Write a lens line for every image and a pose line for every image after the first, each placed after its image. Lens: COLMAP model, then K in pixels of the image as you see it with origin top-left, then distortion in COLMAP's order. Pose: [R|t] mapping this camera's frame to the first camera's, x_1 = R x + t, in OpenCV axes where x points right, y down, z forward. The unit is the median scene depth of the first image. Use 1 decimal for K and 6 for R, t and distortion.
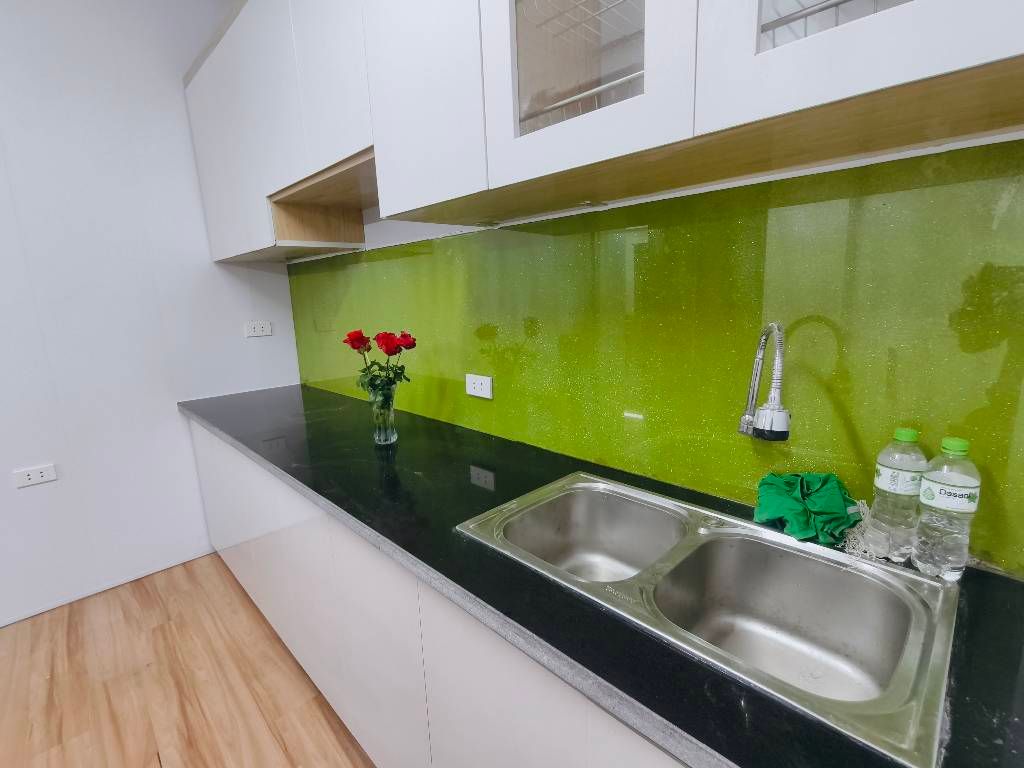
lens RADIAL K [[474.5, 0, 510.7], [0, 474.5, 385.7], [0, 0, 1]] dist [-0.006336, -0.001237]
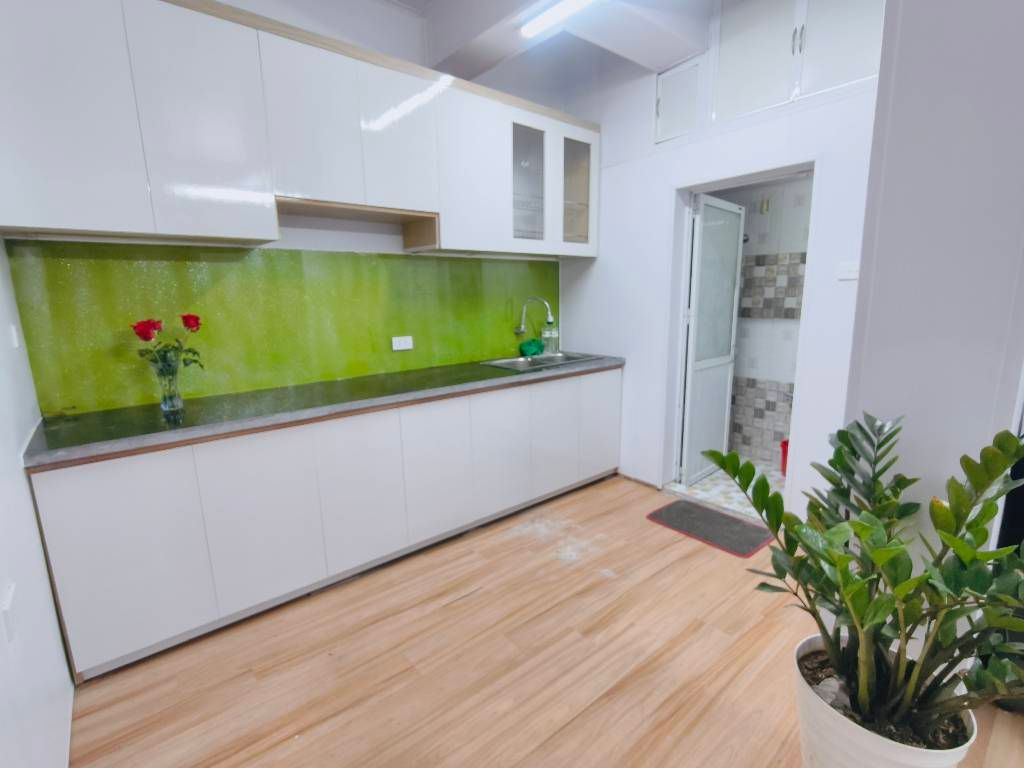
lens RADIAL K [[474.5, 0, 510.7], [0, 474.5, 385.7], [0, 0, 1]] dist [-0.006336, -0.001237]
pose [[0.083336, -0.161141, 0.983407, -1.791005], [0.207382, 0.968038, 0.141049, -0.010837], [-0.974704, 0.192186, 0.114090, 0.460943]]
